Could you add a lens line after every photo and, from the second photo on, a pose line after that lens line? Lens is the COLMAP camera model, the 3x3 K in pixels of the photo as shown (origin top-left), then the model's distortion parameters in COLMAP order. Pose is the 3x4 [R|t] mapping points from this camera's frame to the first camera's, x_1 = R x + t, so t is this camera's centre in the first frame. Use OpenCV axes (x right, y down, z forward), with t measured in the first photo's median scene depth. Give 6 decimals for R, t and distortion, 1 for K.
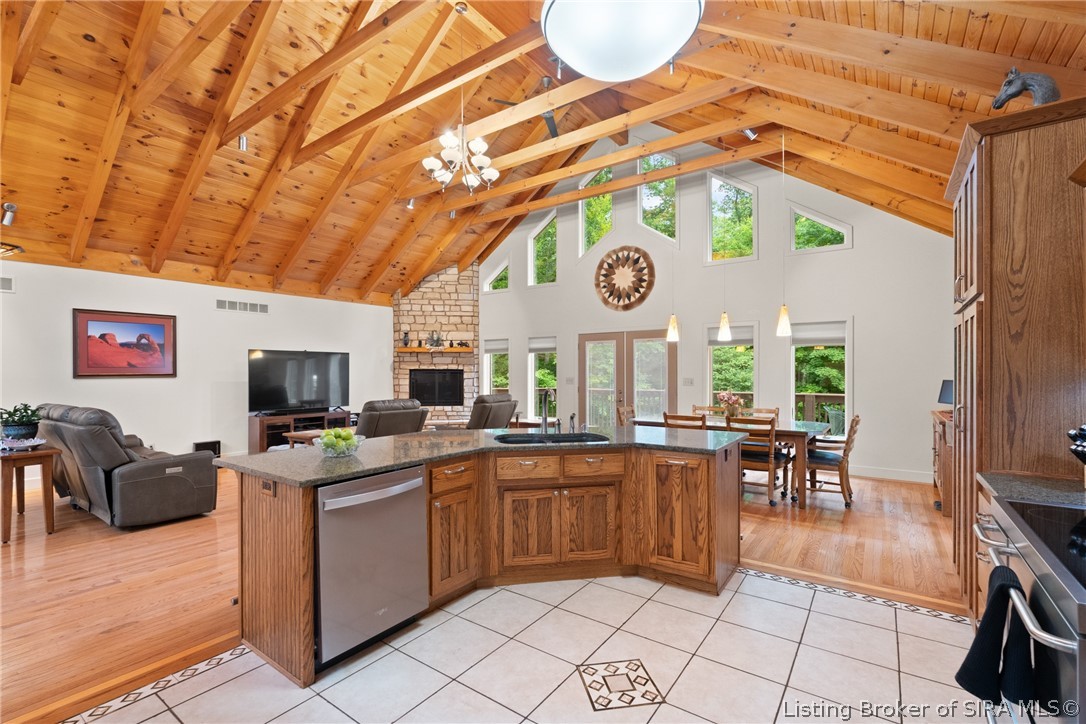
lens RADIAL K [[491.3, 0, 569.5], [0, 491.3, 362.4], [0, 0, 1]] dist [-0.003472, -0.000549]
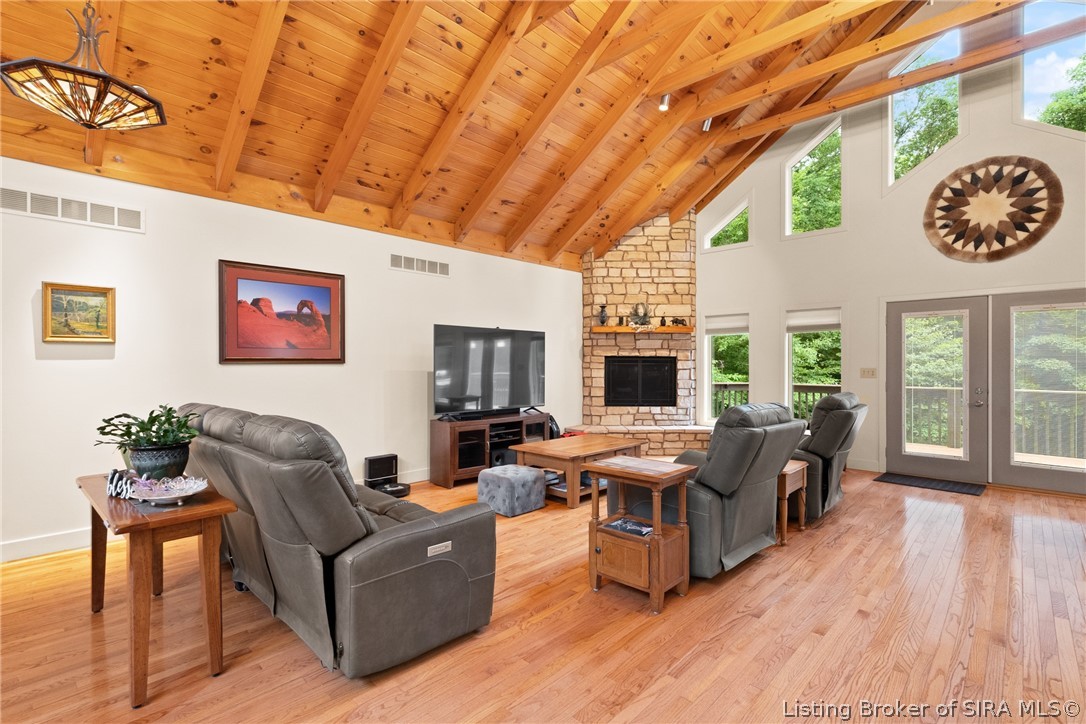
lens RADIAL K [[491.3, 0, 548.8], [0, 491.3, 358.1], [0, 0, 1]] dist [-0.003472, -0.000549]
pose [[0.989299, 0.002491, -0.145883, -0.365127], [-0.001911, 0.999990, 0.004121, 0.016974], [0.145891, -0.003798, 0.989293, 0.310933]]
